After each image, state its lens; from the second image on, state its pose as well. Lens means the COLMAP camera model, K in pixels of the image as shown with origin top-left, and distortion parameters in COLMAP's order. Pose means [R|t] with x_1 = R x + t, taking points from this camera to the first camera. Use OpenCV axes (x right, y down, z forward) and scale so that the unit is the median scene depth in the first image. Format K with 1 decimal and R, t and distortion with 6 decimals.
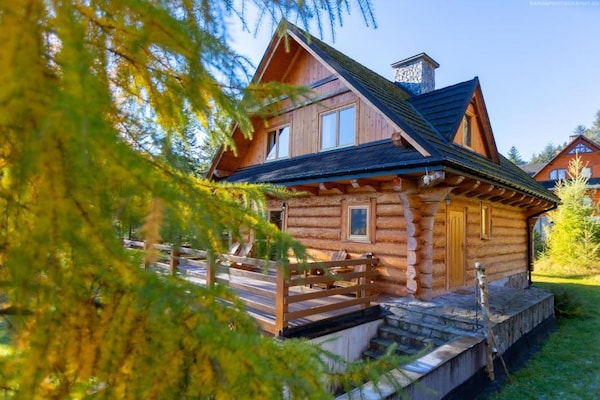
lens RADIAL K [[343.2, 0, 299.5], [0, 343.2, 201.5], [0, 0, 1]] dist [0.002281, 0.000026]
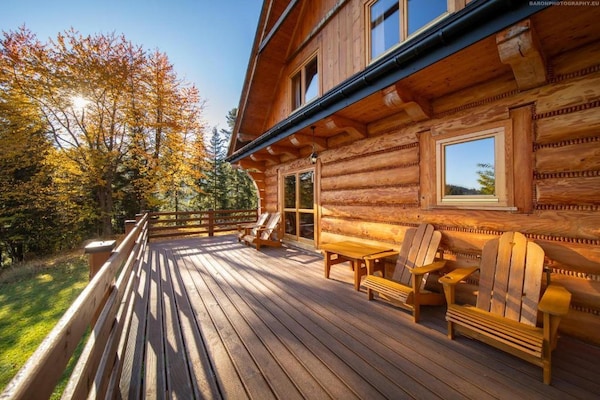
lens RADIAL K [[197.3, 0, 302.3], [0, 197.3, 199.6], [0, 0, 1]] dist [-0.000467, -0.000017]
pose [[0.991690, -0.034586, -0.123917, -0.024651], [0.042886, 0.996967, 0.064948, 0.068233], [0.121295, -0.069723, 0.990165, 0.620319]]
